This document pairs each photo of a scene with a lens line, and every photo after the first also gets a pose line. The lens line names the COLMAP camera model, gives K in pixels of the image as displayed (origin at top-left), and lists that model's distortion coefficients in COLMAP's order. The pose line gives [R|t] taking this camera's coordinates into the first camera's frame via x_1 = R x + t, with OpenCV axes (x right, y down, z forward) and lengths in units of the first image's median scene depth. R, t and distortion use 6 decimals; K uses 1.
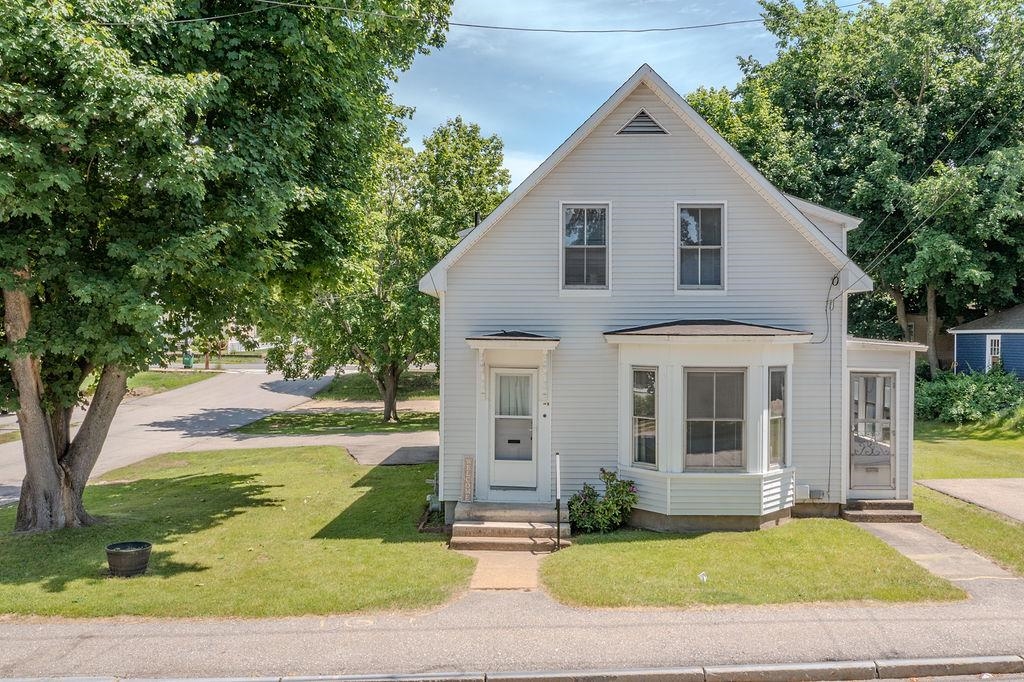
lens RADIAL K [[790.5, 0, 512.0], [0, 790.5, 341.0], [0, 0, 1]] dist [-0.024908, 0.002642]
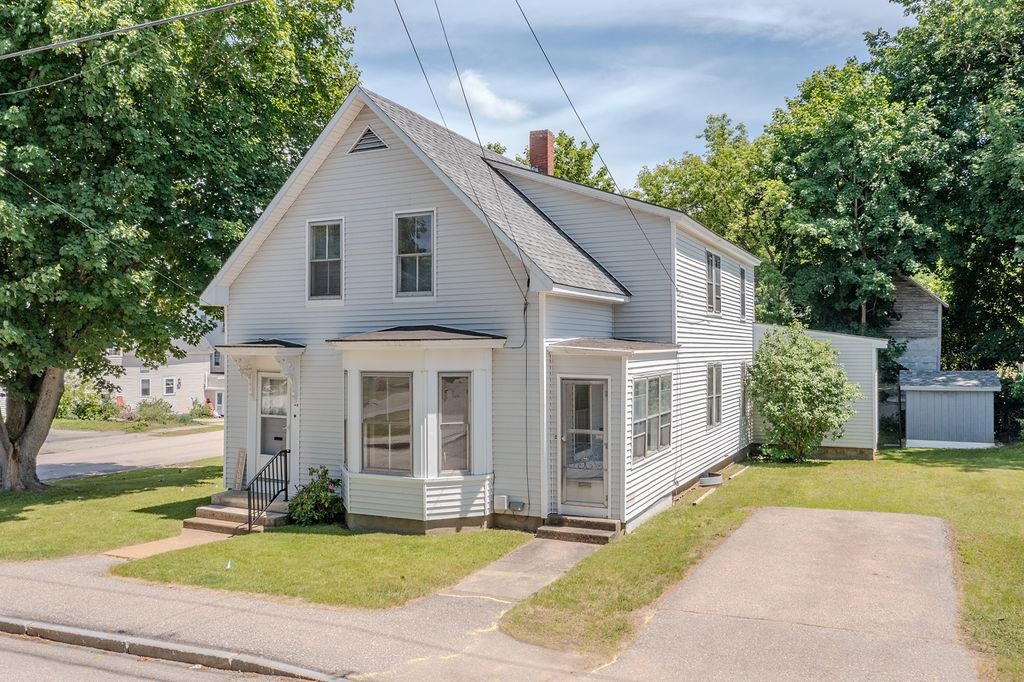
lens RADIAL K [[790.5, 0, 512.0], [0, 790.5, 341.0], [0, 0, 1]] dist [-0.024908, 0.002642]
pose [[0.917735, -0.011450, -0.397028, 0.762110], [0.005071, 0.999841, -0.017112, 0.010798], [0.397161, 0.013691, 0.917647, 0.114226]]
